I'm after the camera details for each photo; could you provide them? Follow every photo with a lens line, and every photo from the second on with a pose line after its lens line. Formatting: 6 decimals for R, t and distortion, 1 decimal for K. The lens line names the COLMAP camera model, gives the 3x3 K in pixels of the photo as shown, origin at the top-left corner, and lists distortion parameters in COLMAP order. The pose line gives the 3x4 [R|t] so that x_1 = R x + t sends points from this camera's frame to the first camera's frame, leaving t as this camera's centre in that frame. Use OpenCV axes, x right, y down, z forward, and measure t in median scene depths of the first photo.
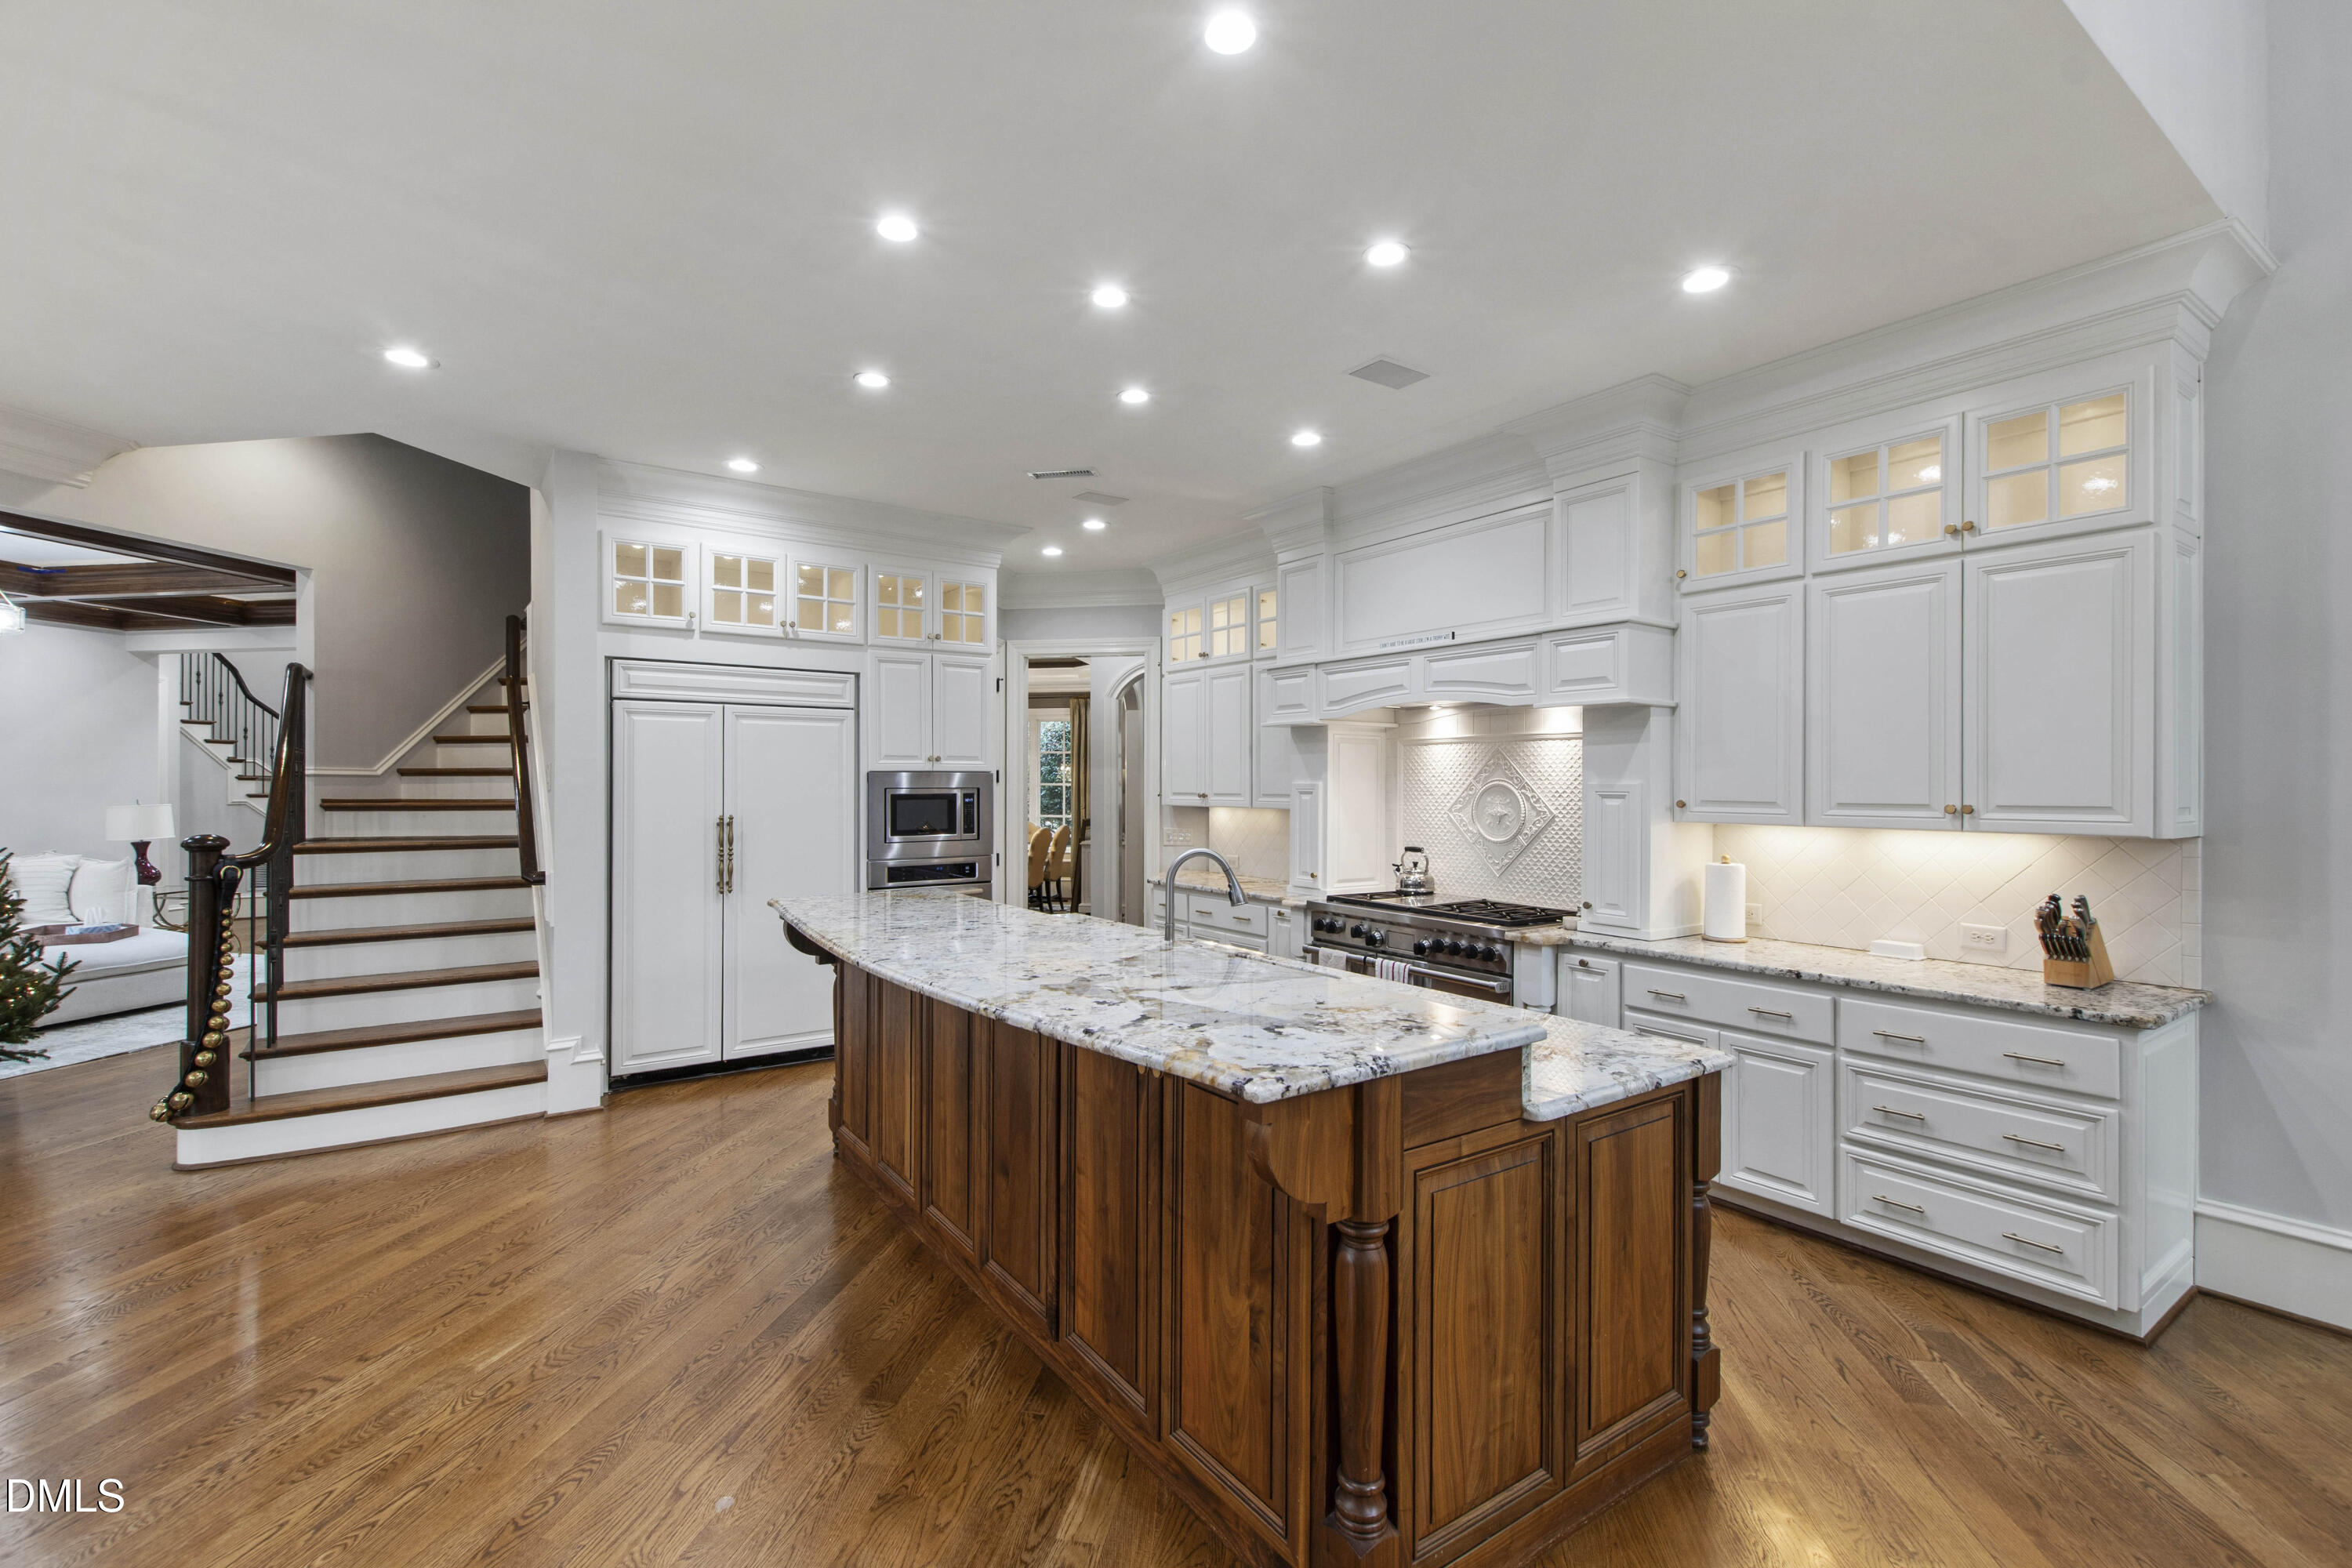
lens RADIAL K [[1029.3, 0, 1135.4], [0, 1029.3, 783.7], [0, 0, 1]] dist [0.009090, -0.005509]
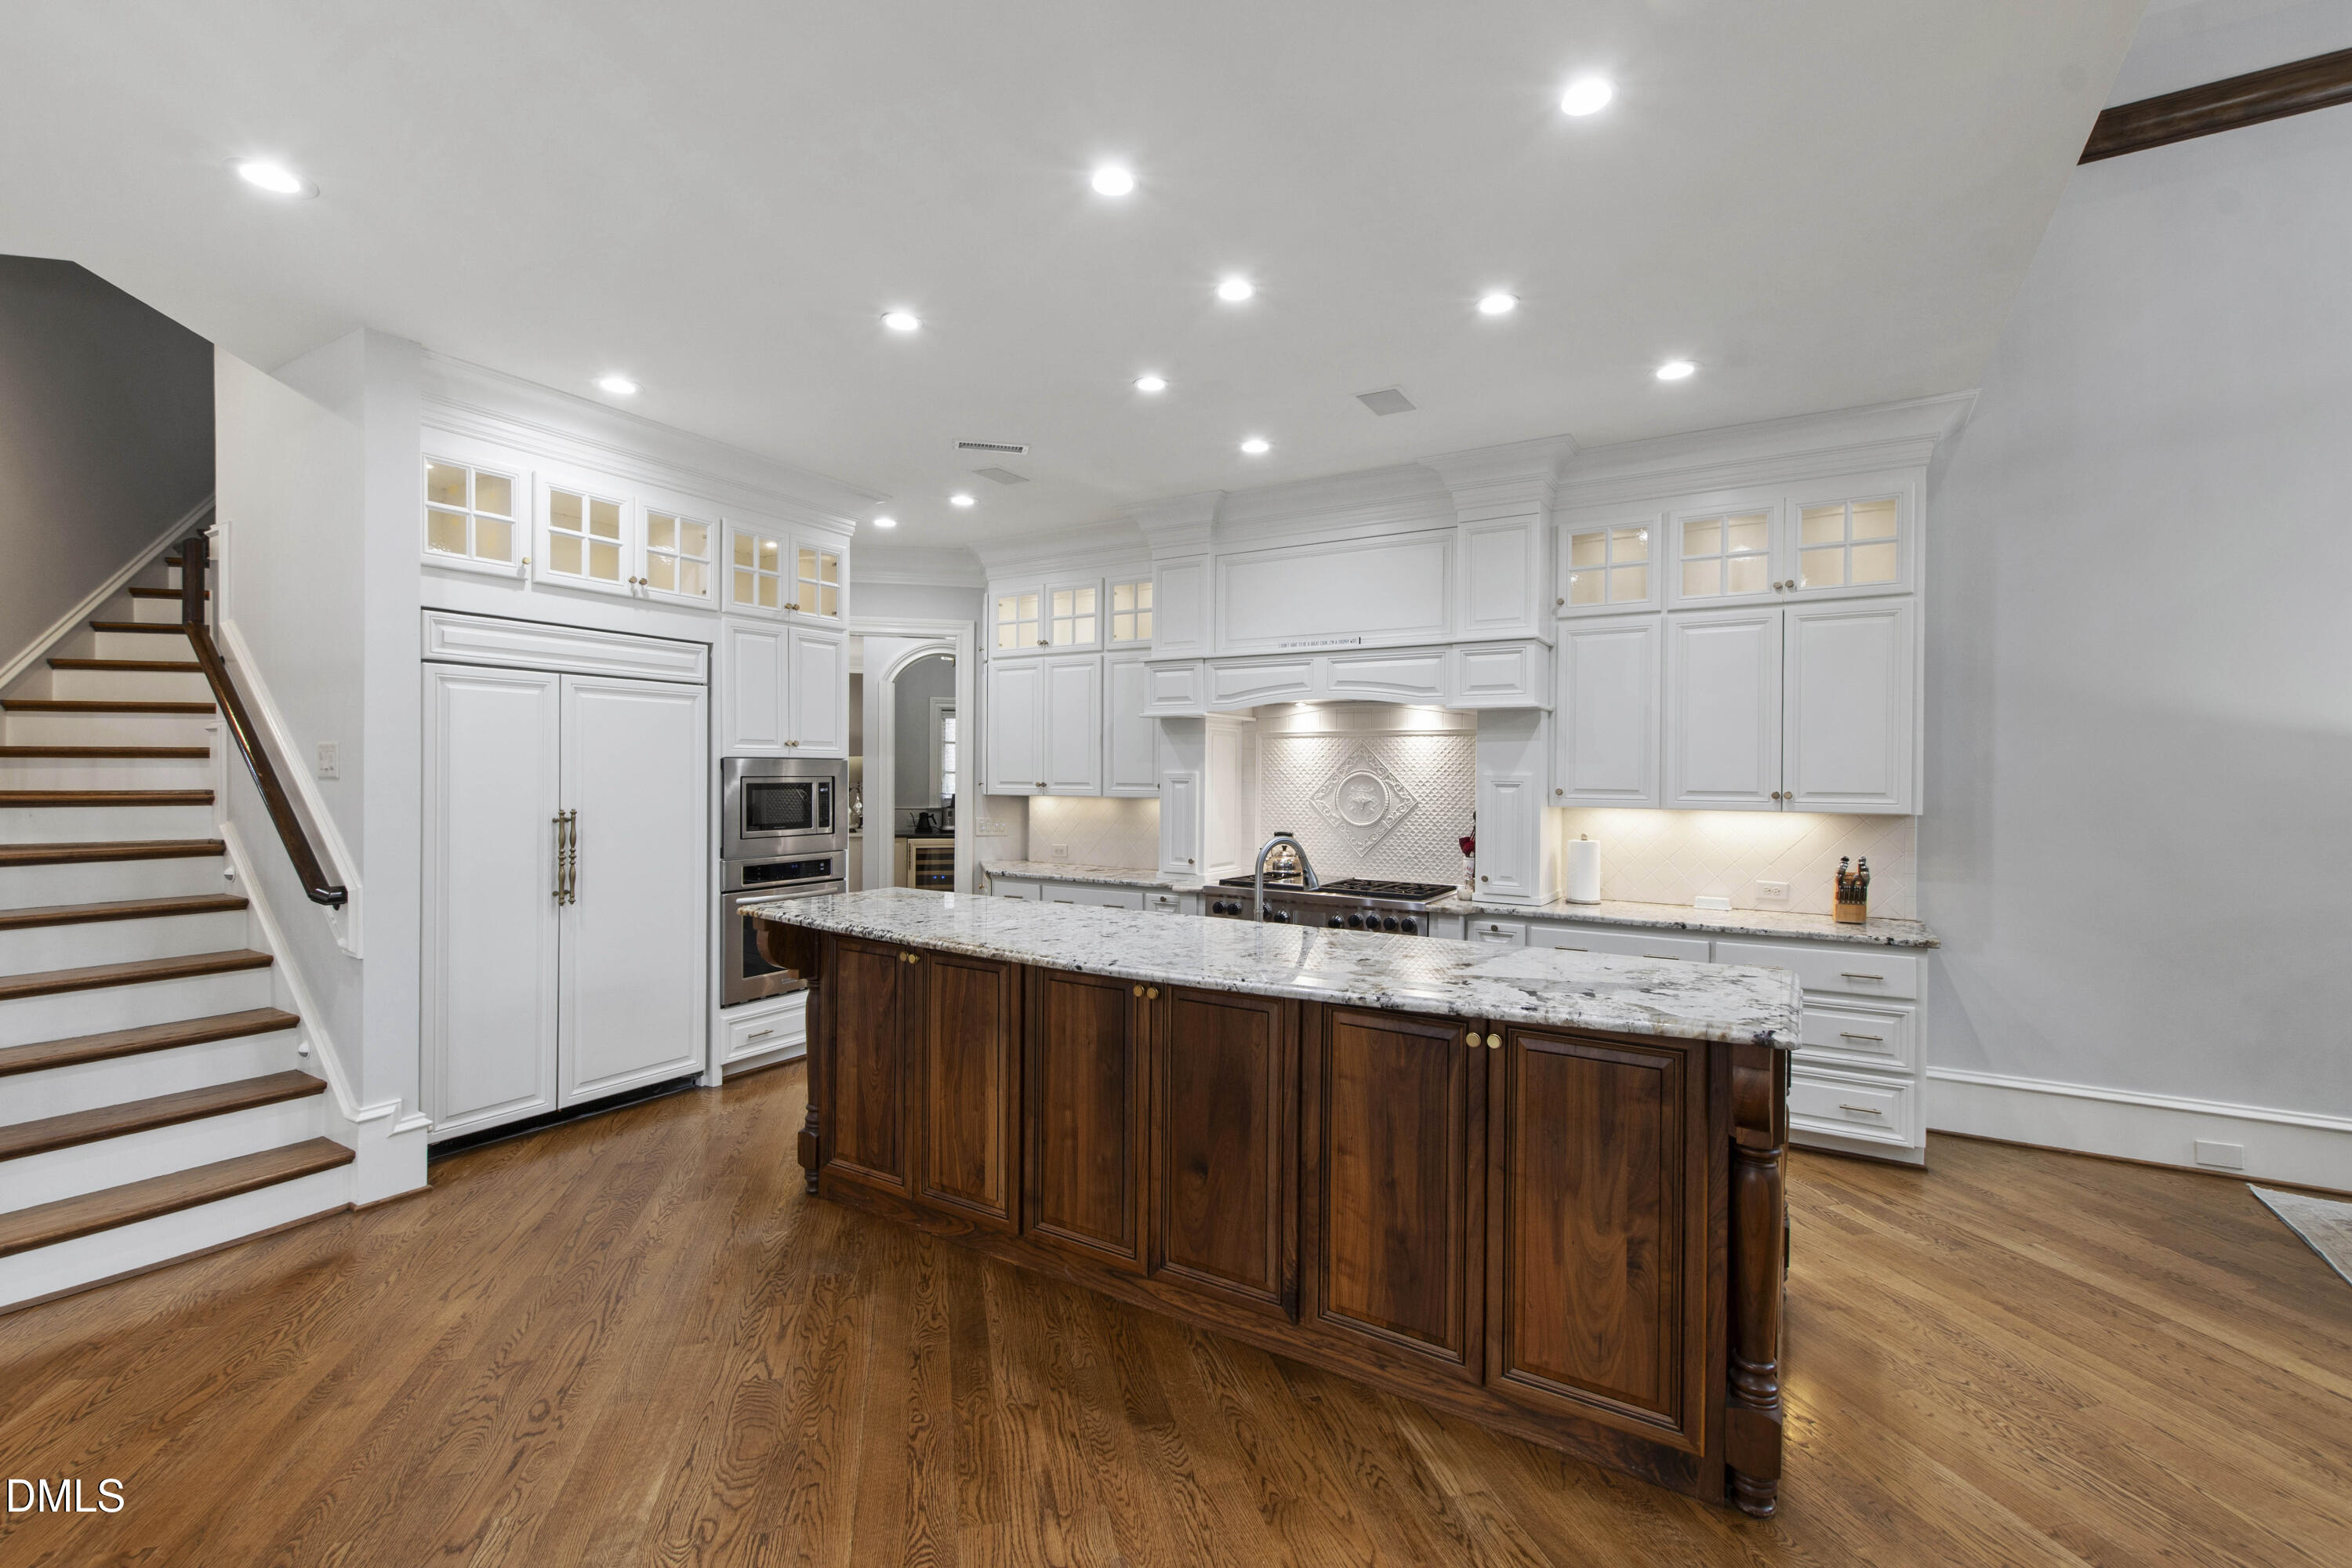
lens RADIAL K [[1029.3, 0, 1140.5], [0, 1029.3, 778.8], [0, 0, 1]] dist [0.009090, -0.005509]
pose [[0.916071, 0.001832, 0.401011, -0.385145], [-0.004536, 0.999973, 0.005794, -0.000484], [-0.400990, -0.007127, 0.916055, 0.084430]]
